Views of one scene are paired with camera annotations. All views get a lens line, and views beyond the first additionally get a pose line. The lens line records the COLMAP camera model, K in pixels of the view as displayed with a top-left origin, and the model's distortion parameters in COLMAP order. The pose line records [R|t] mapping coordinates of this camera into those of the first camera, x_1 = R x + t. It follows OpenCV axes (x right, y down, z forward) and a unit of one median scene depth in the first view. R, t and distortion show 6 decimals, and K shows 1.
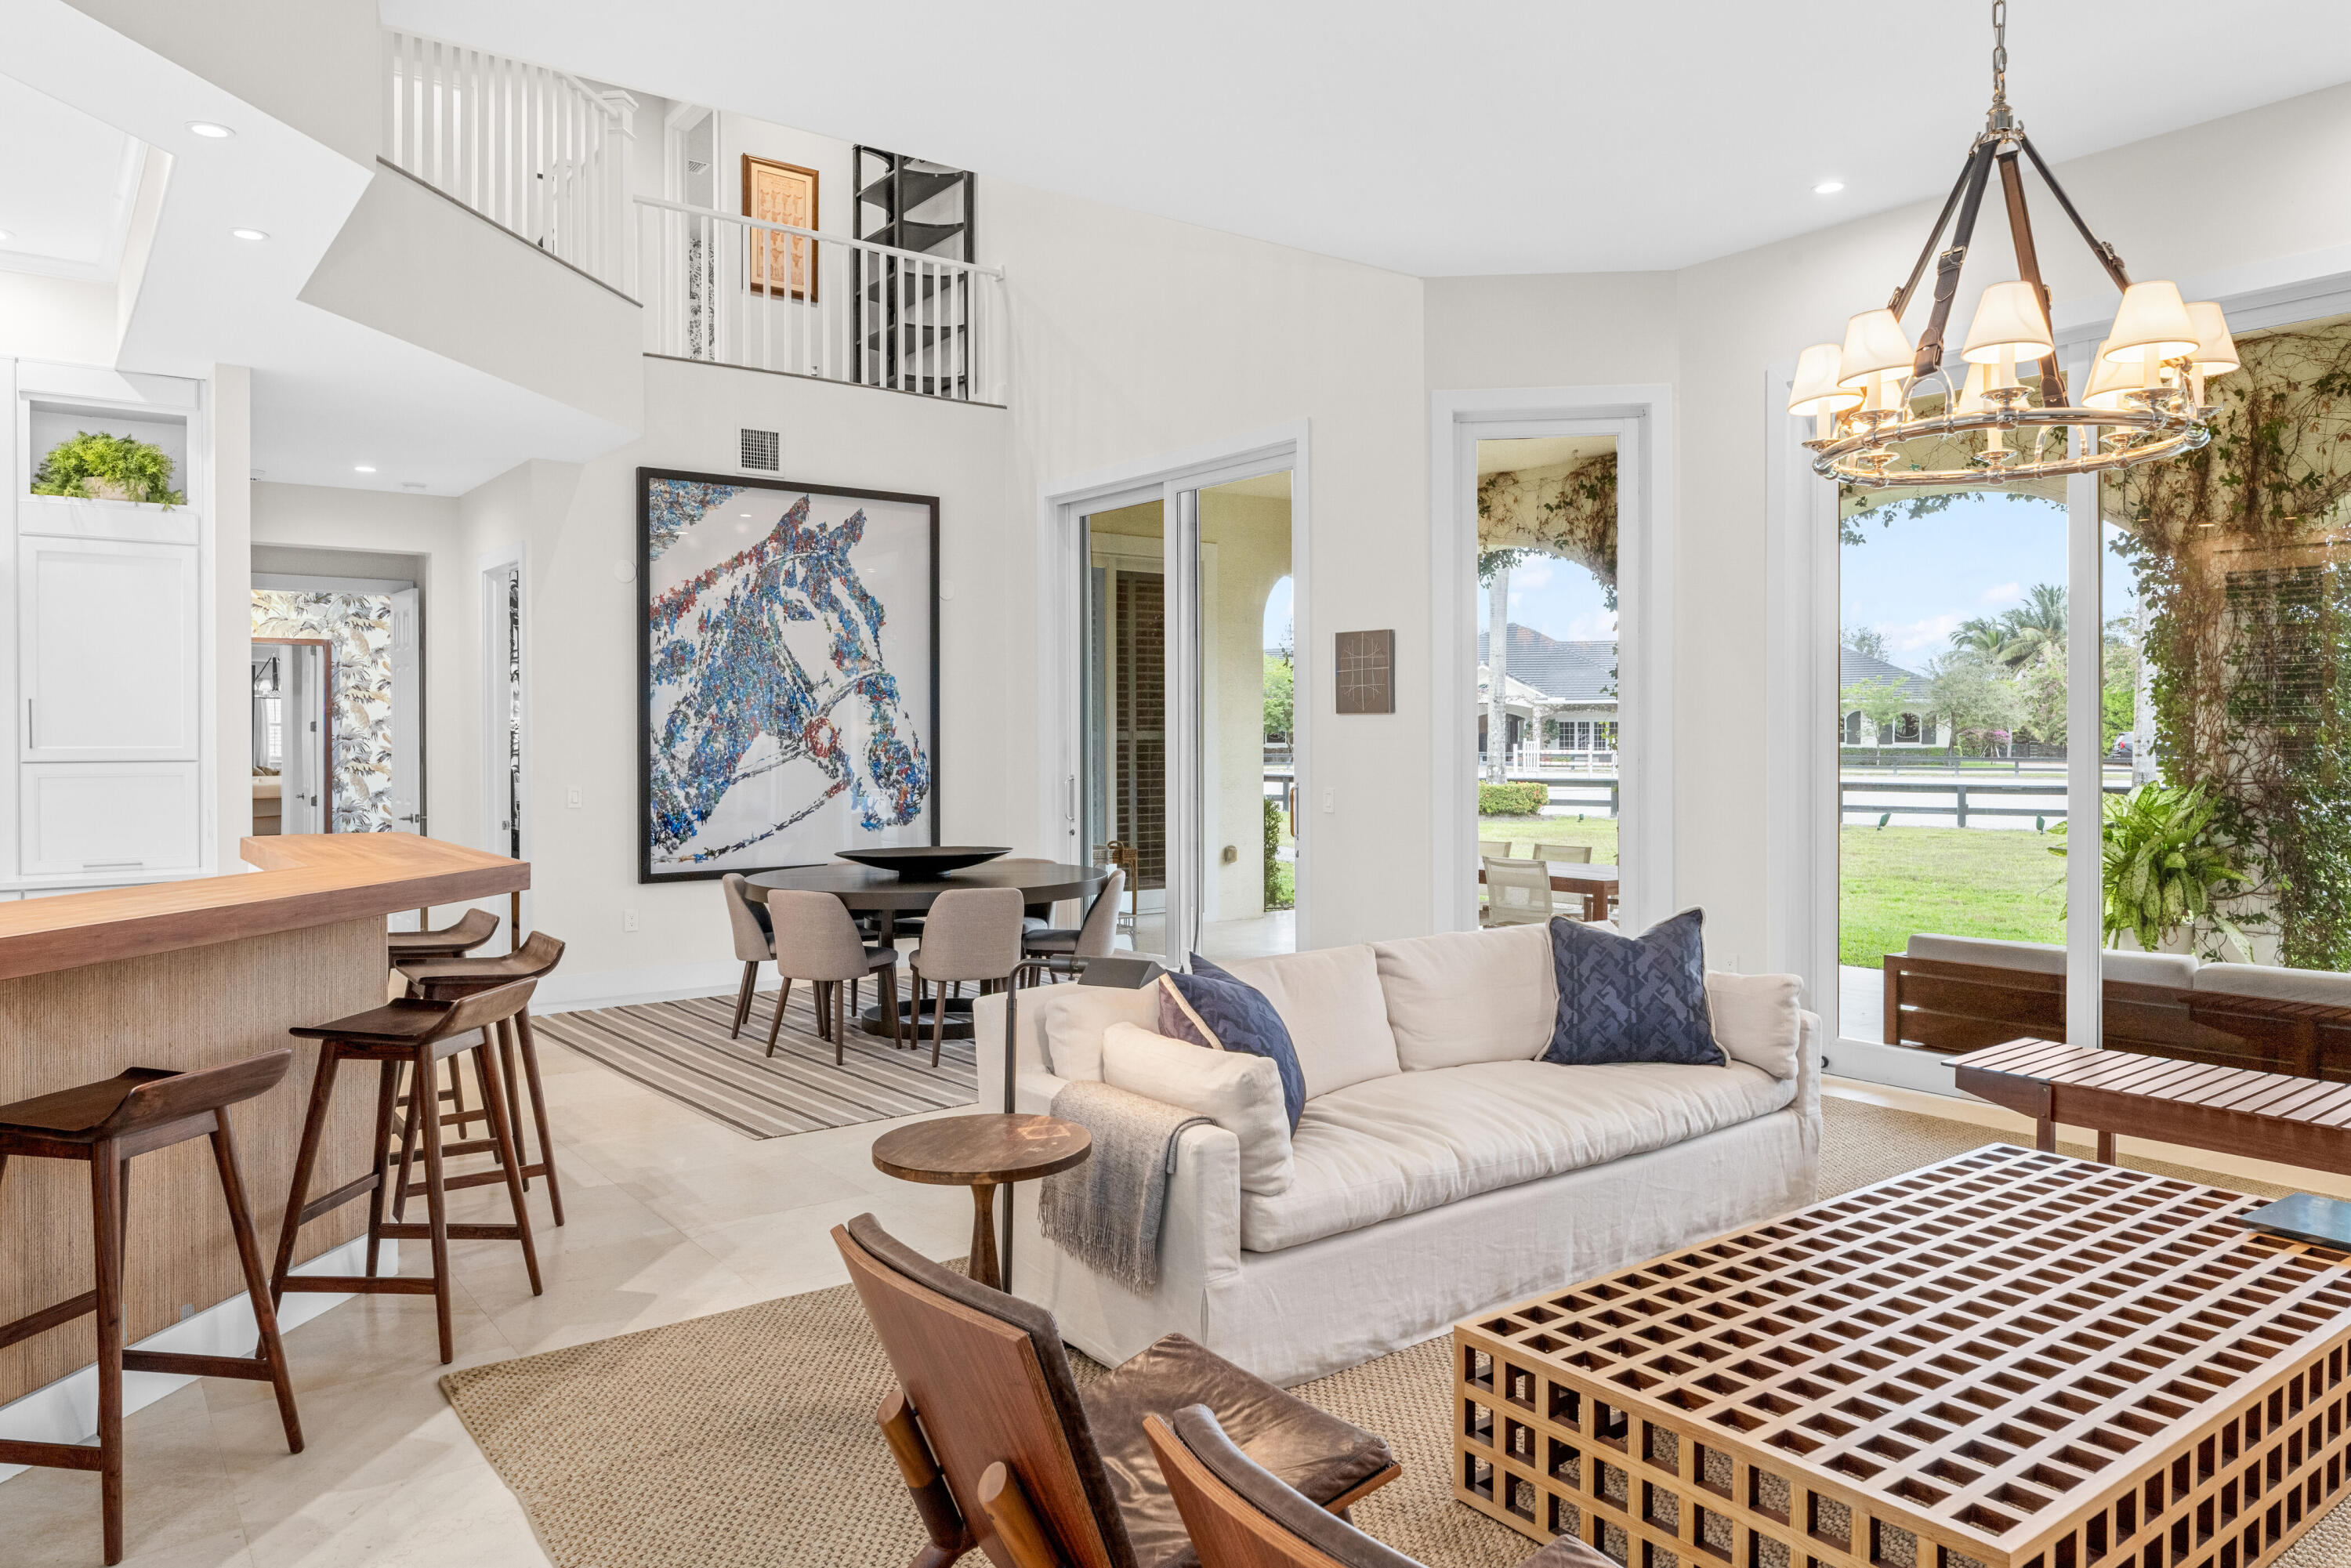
lens RADIAL K [[1546.4, 0, 1168.7], [0, 1546.4, 759.6], [0, 0, 1]] dist [0.001887, -0.000380]
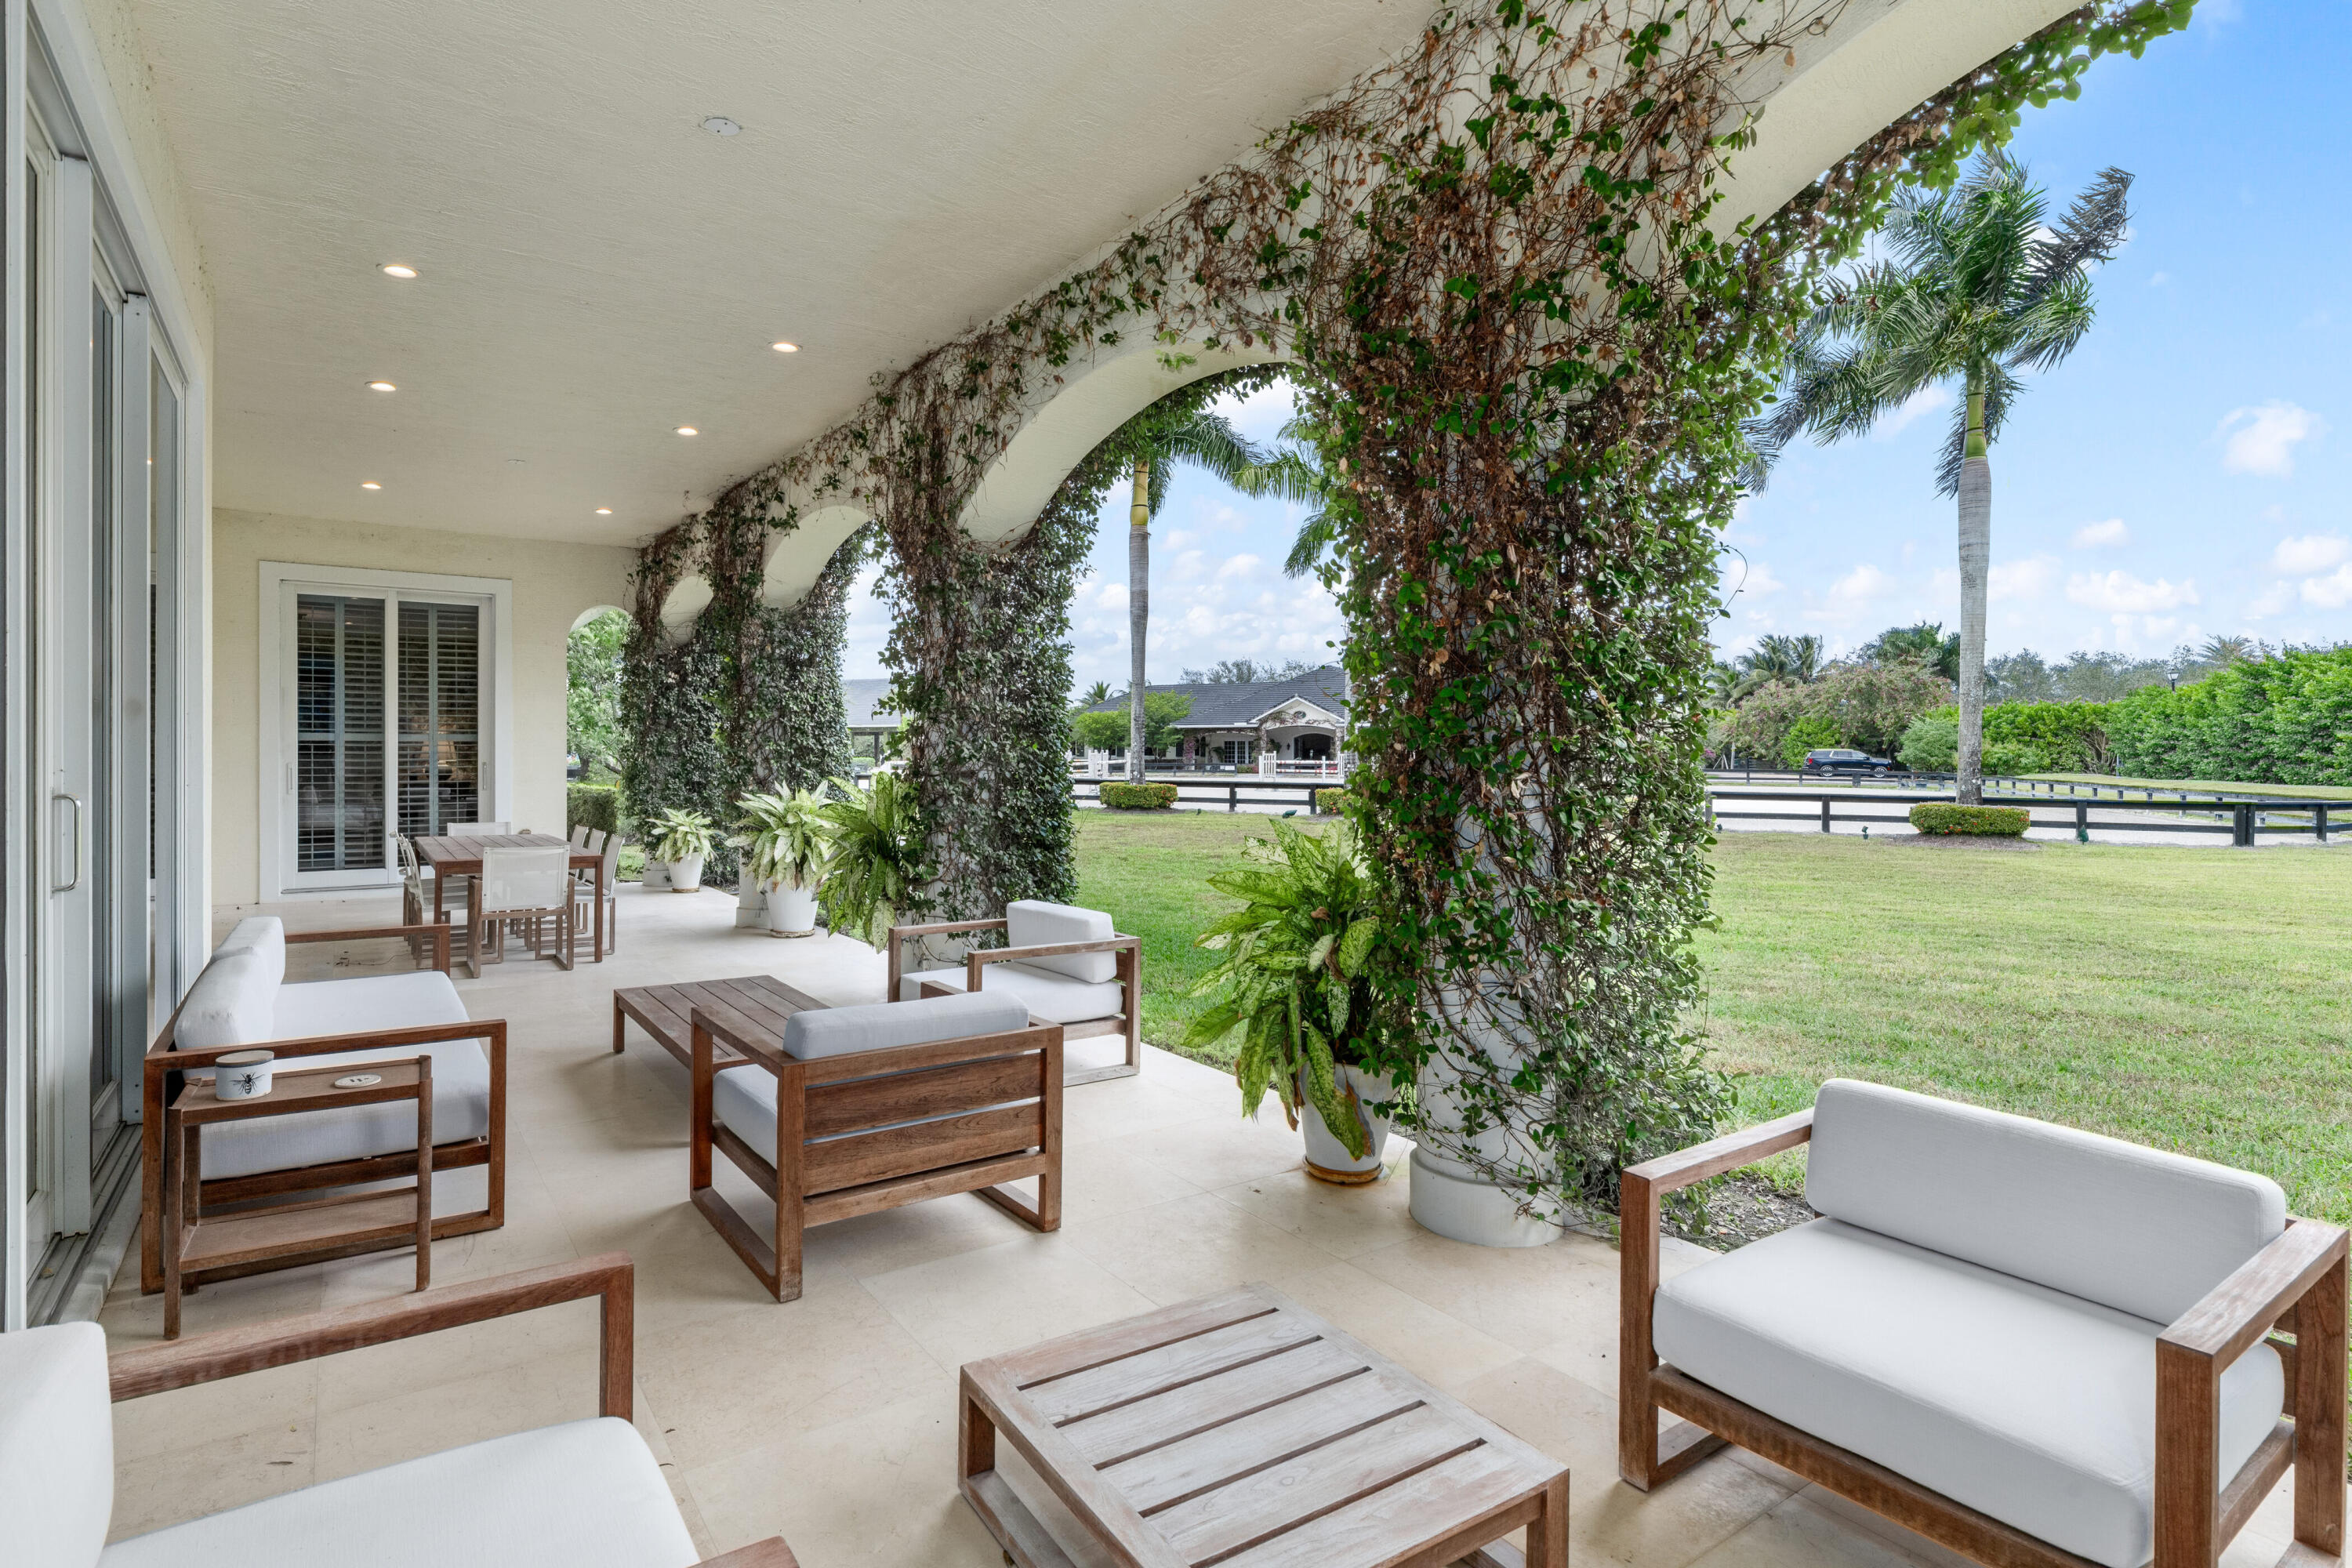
lens RADIAL K [[1133.8, 0, 1118.8], [0, 1133.8, 761.0], [0, 0, 1]] dist [0.004893, -0.001151]
pose [[0.997275, 0.003823, -0.073676, 0.807434], [-0.004404, 0.999961, -0.007720, 0.010489], [0.073644, 0.008023, 0.997252, 0.226043]]
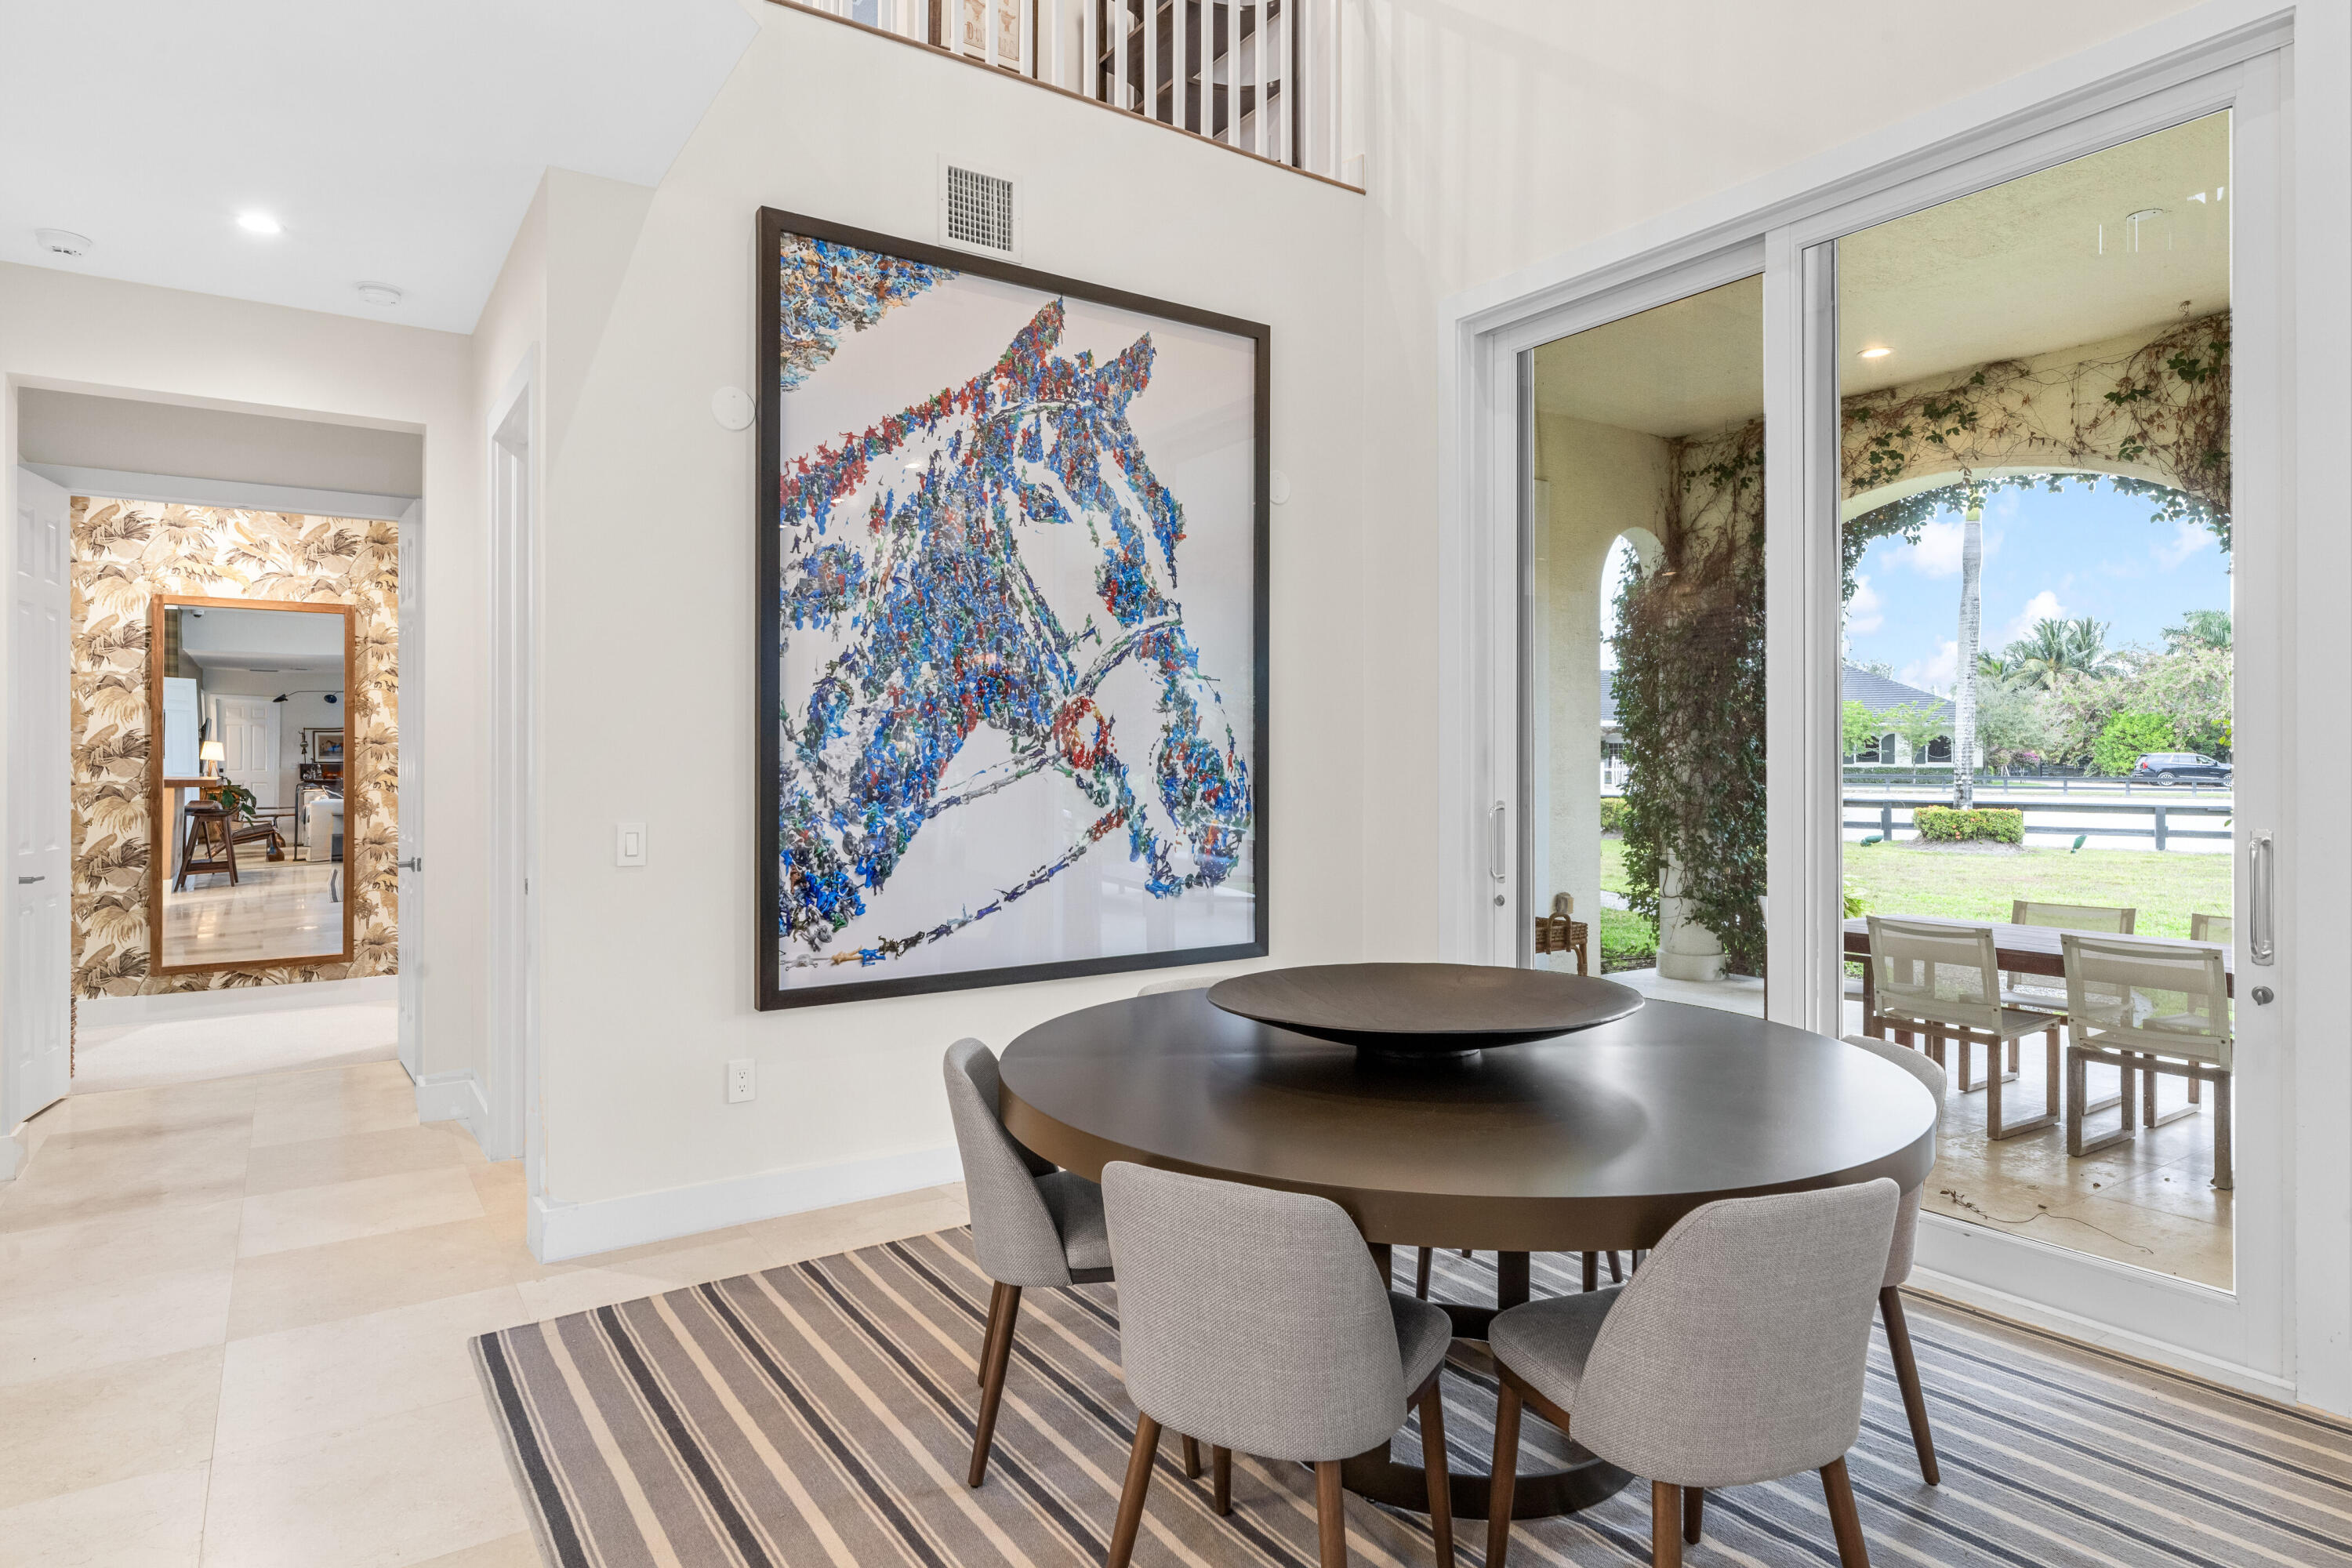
lens RADIAL K [[1267.2, 0, 1138.4], [0, 1267.2, 764.7], [0, 0, 1]] dist [0.002034, -0.000276]
pose [[0.998134, 0.002825, -0.061003, -0.181316], [-0.003371, 0.999955, -0.008845, 0.001122], [0.060975, 0.009035, 0.998098, 0.559584]]
